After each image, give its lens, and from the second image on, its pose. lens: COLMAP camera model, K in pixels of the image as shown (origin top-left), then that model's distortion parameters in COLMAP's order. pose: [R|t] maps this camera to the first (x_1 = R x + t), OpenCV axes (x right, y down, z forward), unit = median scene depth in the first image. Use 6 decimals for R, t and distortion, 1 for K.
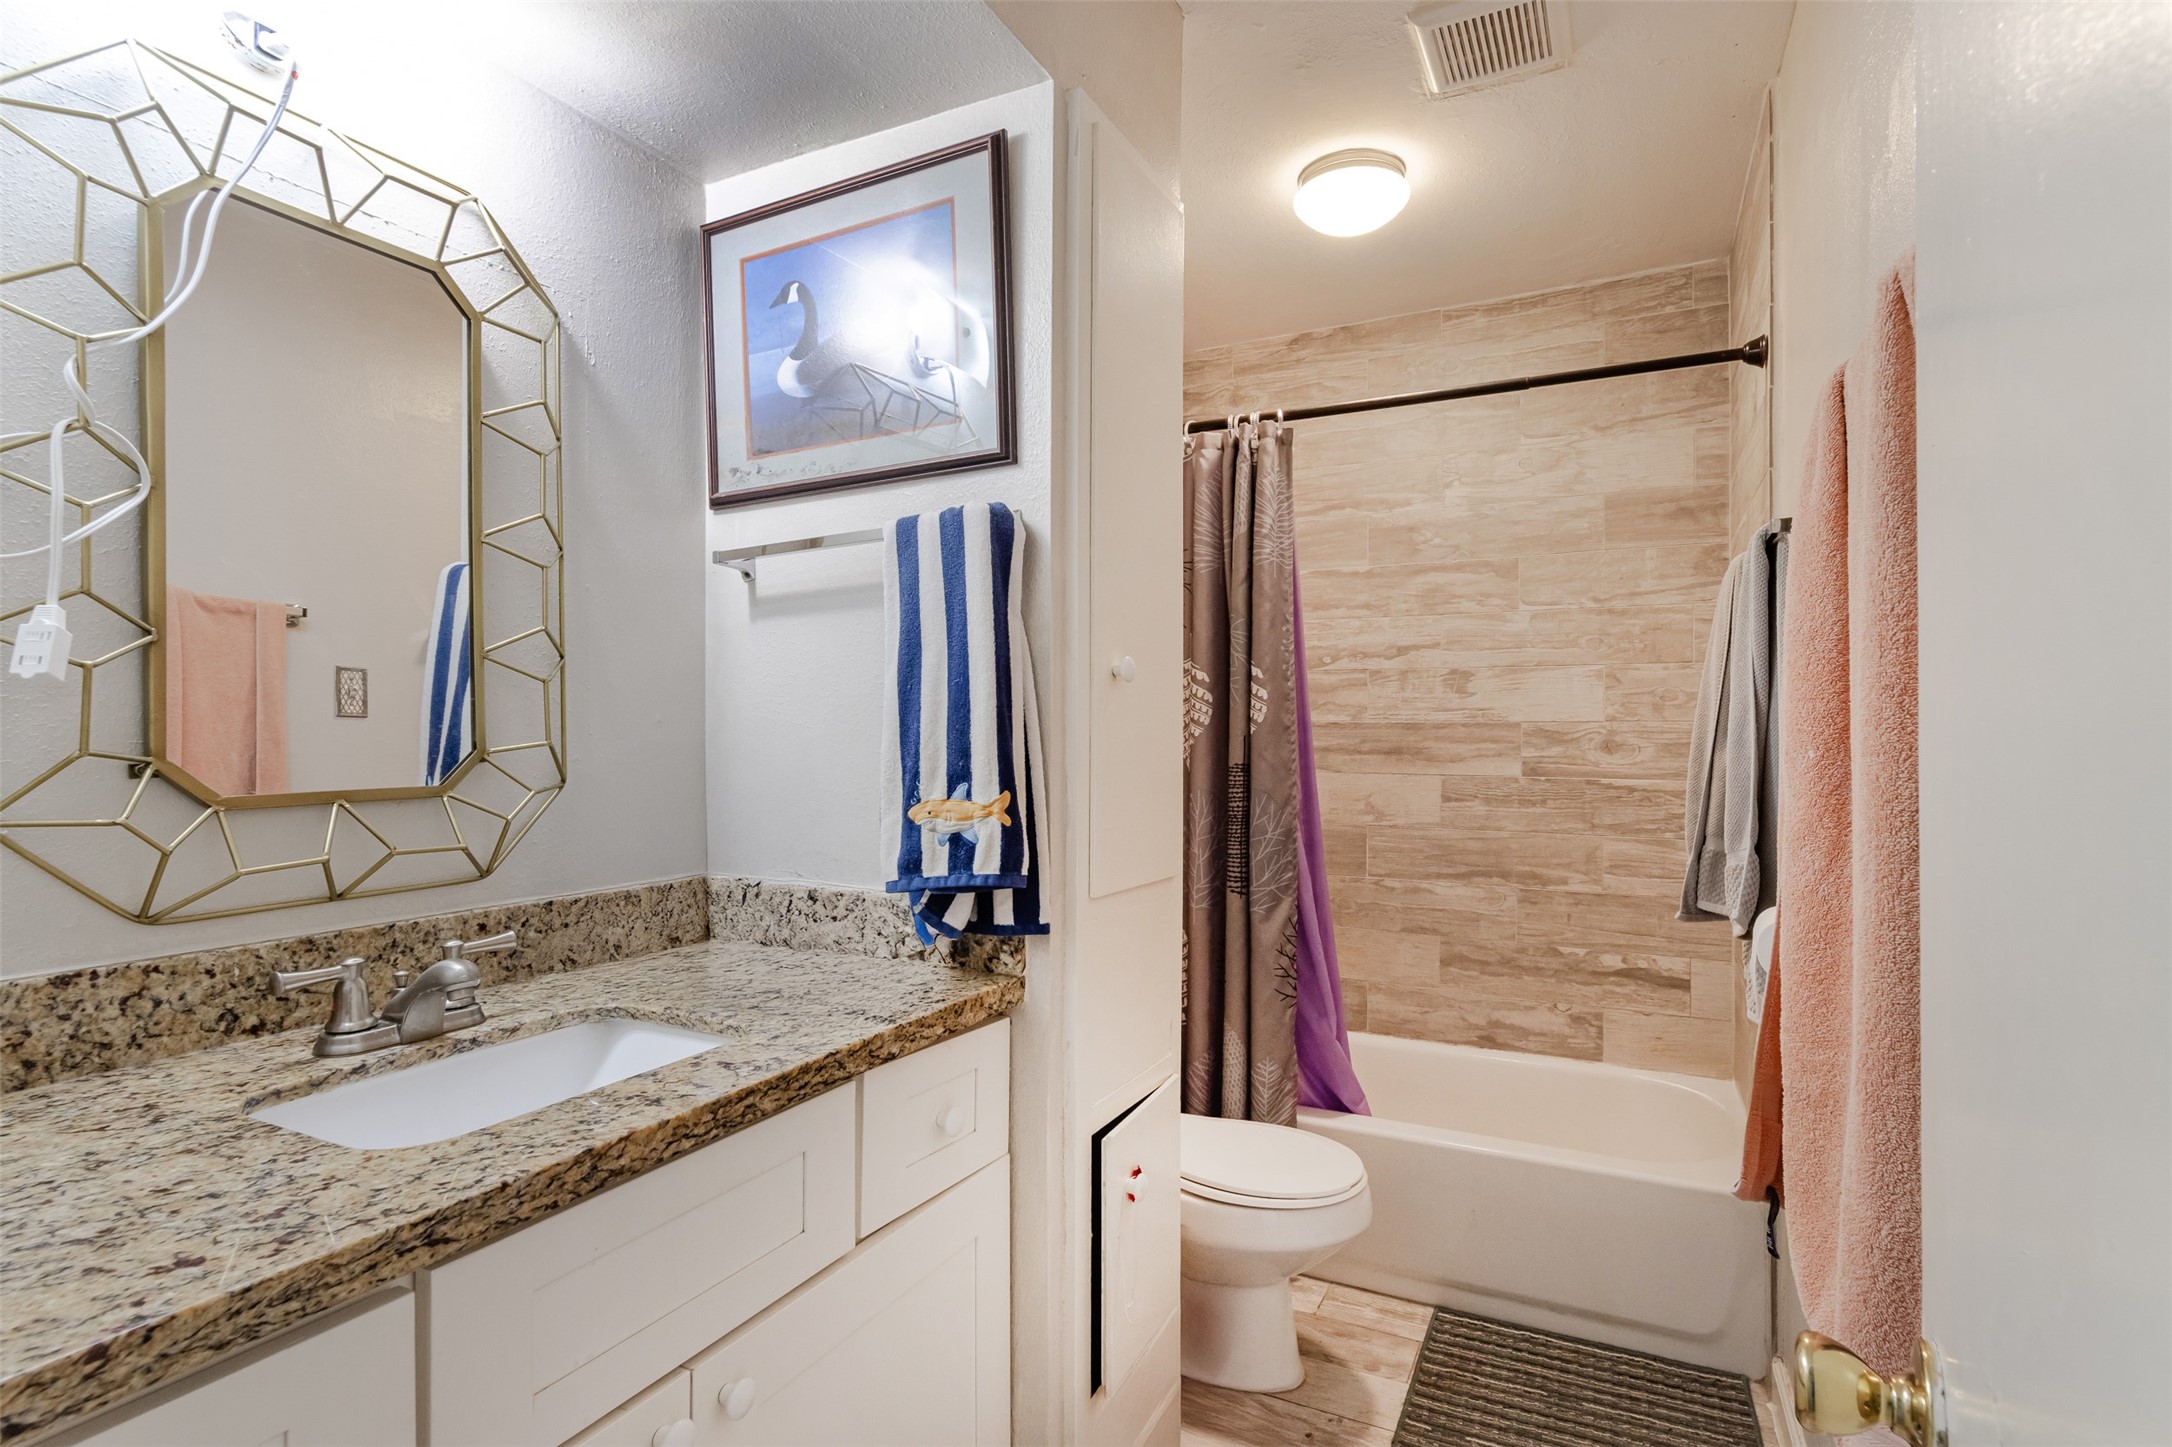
lens RADIAL K [[1029.9, 0, 1062.4], [0, 1029.9, 741.8], [0, 0, 1]] dist [-0.000020, 0.000895]
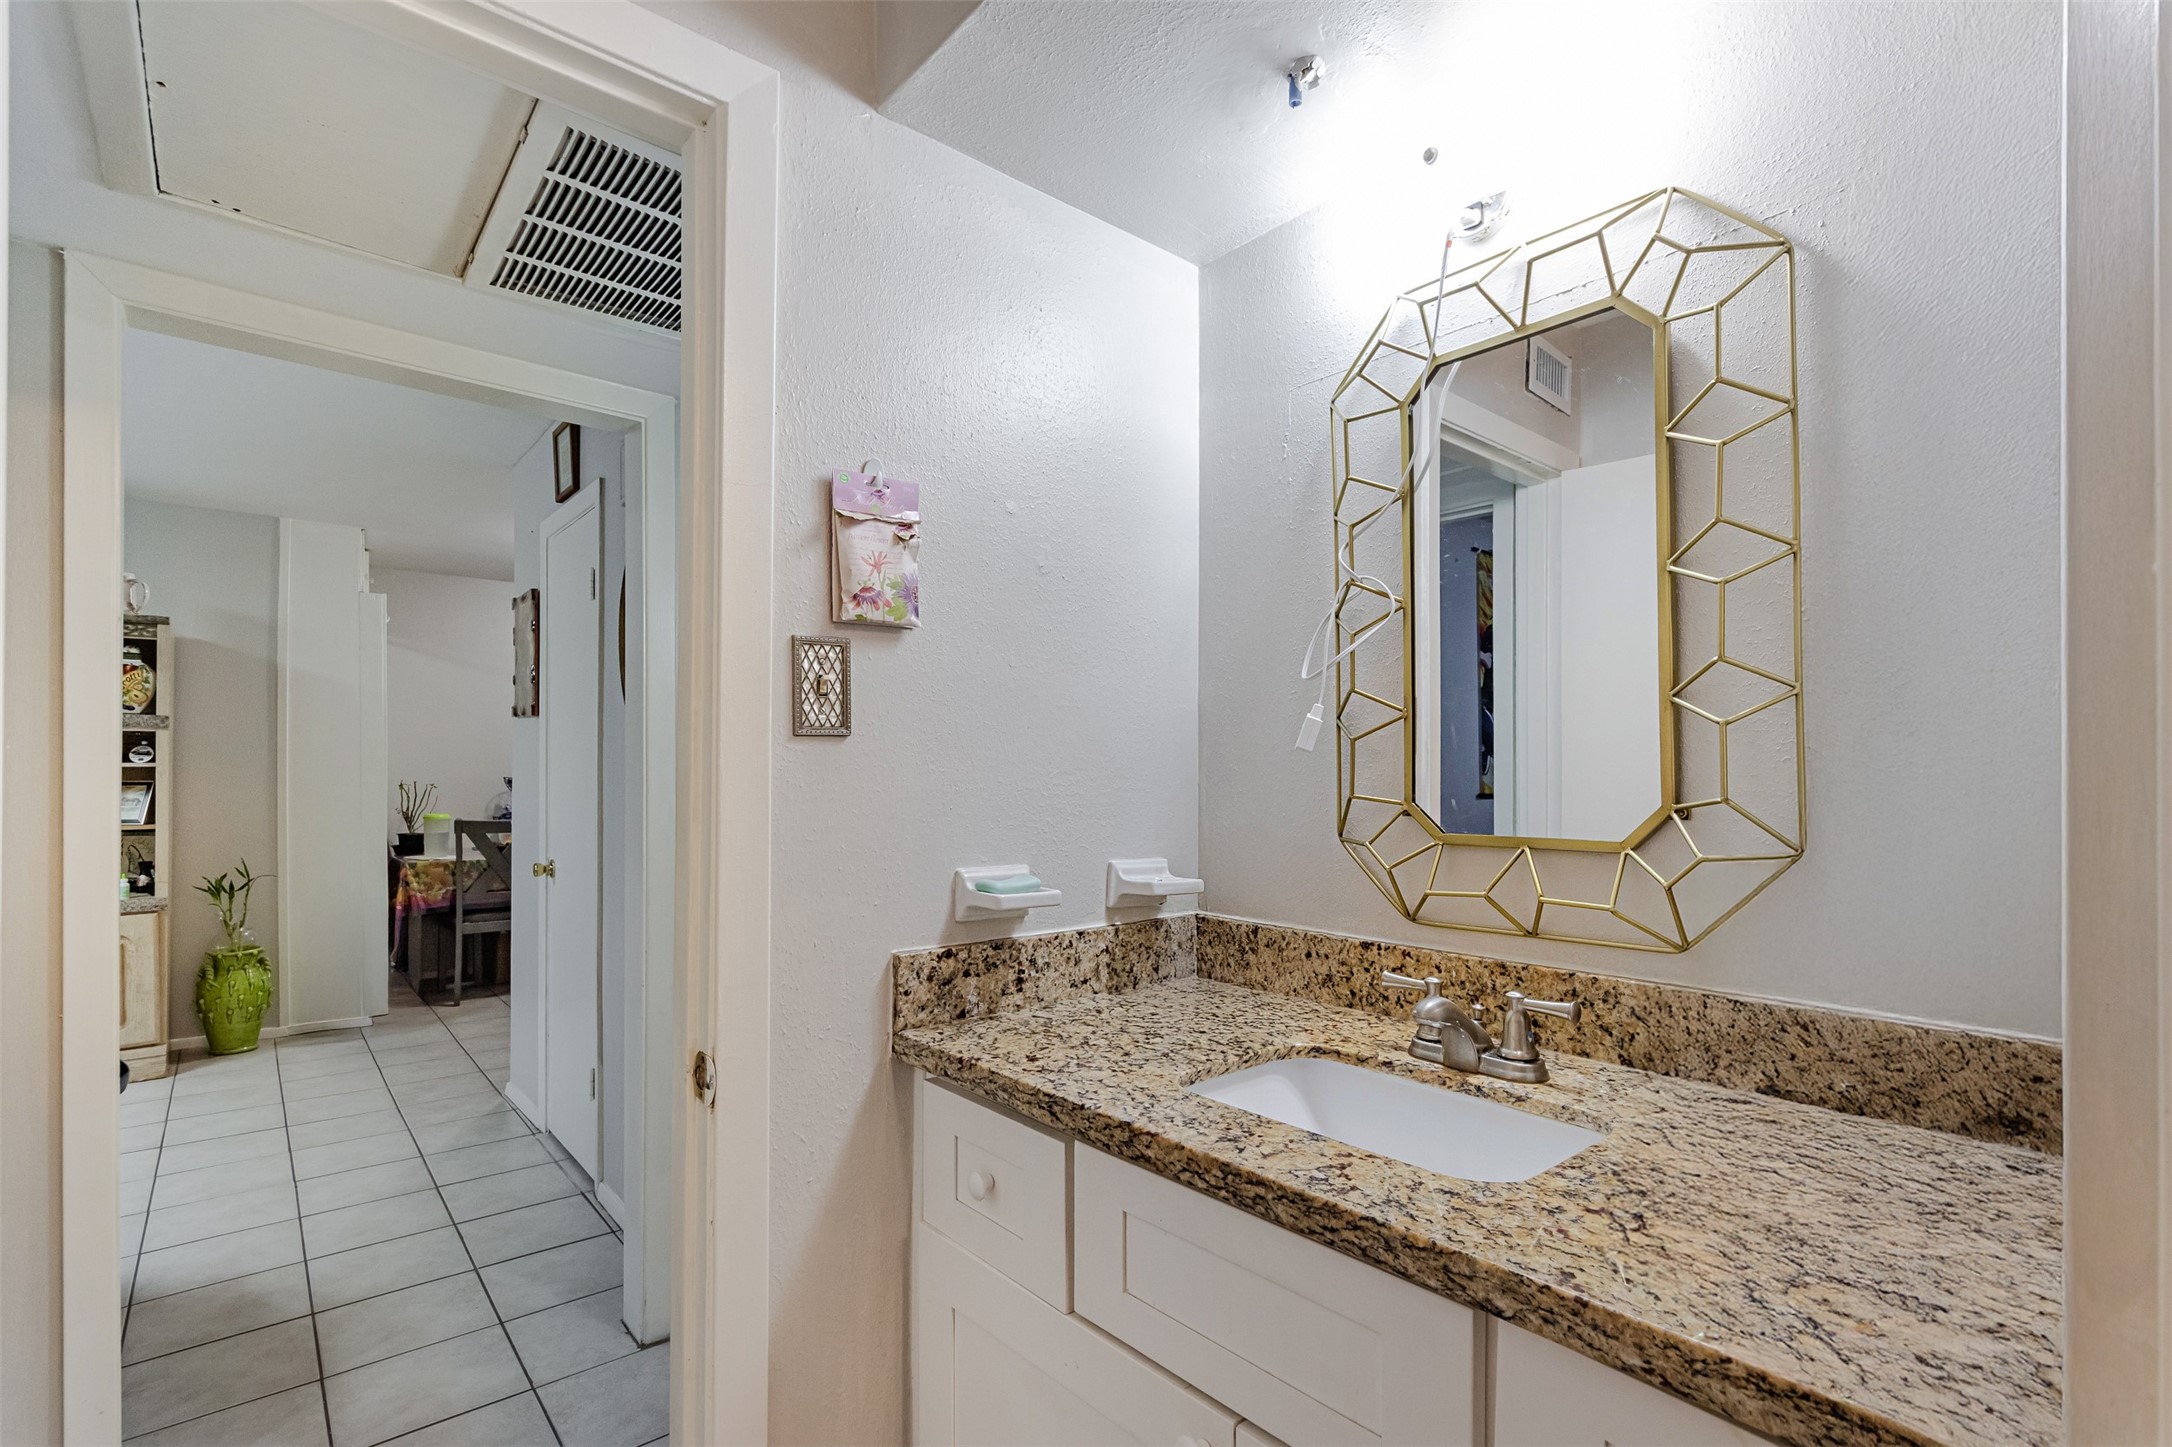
lens RADIAL K [[1029.9, 0, 1062.4], [0, 1029.9, 741.8], [0, 0, 1]] dist [-0.000020, 0.000895]
pose [[-0.375750, -0.022820, -0.926440, 0.607915], [-0.004313, 0.999729, -0.022876, -0.031393], [0.926711, -0.004600, -0.375747, 1.146518]]
